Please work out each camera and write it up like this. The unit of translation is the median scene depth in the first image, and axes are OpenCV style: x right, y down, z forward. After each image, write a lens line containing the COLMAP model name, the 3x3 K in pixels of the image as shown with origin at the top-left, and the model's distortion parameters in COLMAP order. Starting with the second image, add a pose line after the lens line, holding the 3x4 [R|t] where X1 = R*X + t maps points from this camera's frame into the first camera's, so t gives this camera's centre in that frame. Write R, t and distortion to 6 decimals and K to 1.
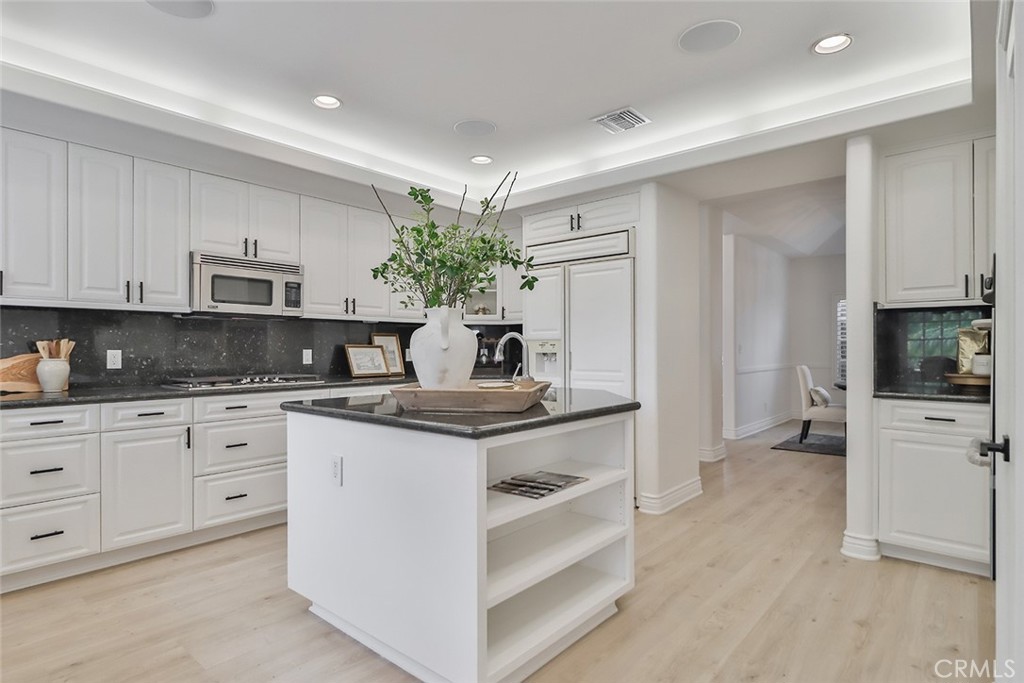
lens RADIAL K [[535.3, 0, 517.7], [0, 535.3, 349.4], [0, 0, 1]] dist [-0.000619, 0.002406]
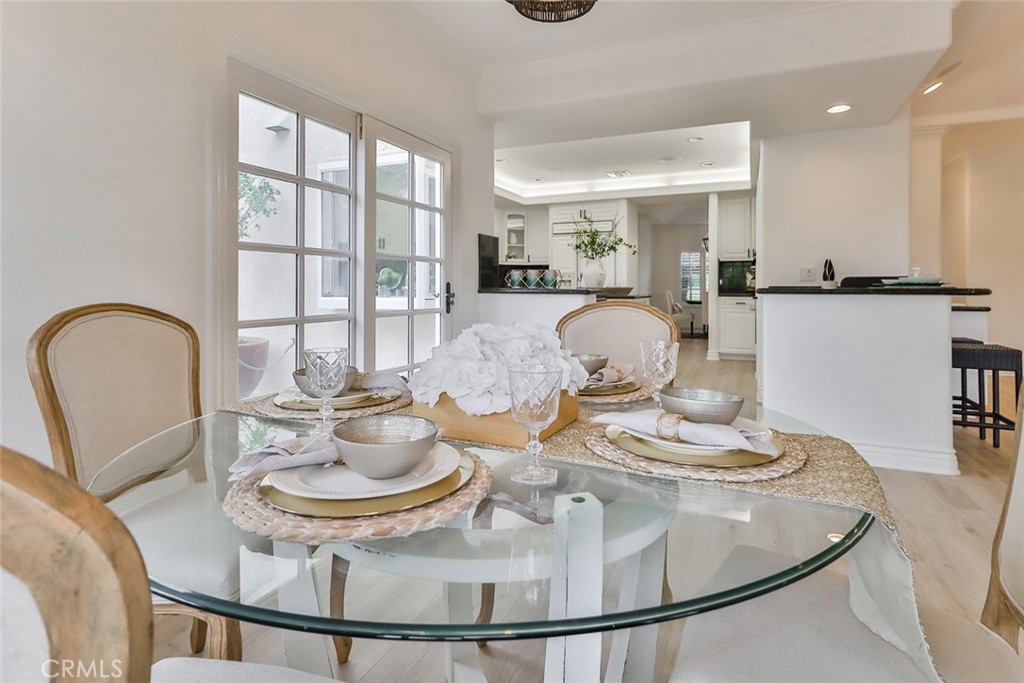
lens RADIAL K [[535.3, 0, 519.9], [0, 535.3, 288.7], [0, 0, 1]] dist [-0.000619, 0.002406]
pose [[0.955337, -0.001014, 0.295518, -0.755503], [0.001228, 0.999999, -0.000538, 0.042991], [-0.295517, 0.000877, 0.955337, -0.880844]]
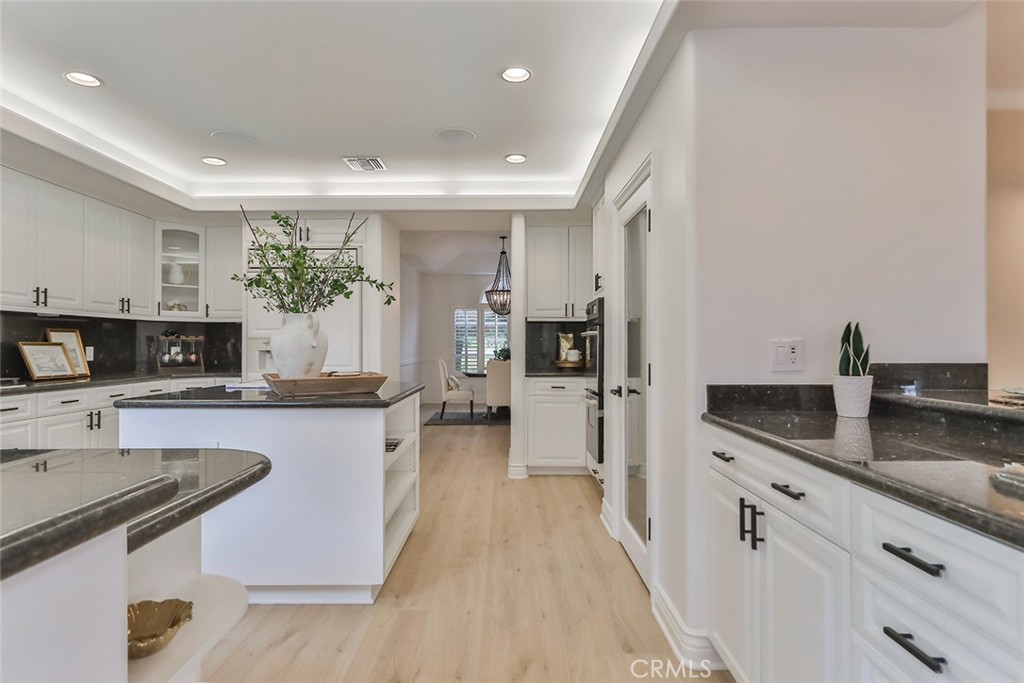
lens RADIAL K [[535.3, 0, 502.1], [0, 535.3, 343.9], [0, 0, 1]] dist [-0.000619, 0.002406]
pose [[0.763992, 0.002118, 0.645222, -0.327227], [0.001901, 0.999983, -0.005534, 0.000408], [-0.645223, 0.005455, 0.763975, -0.139155]]
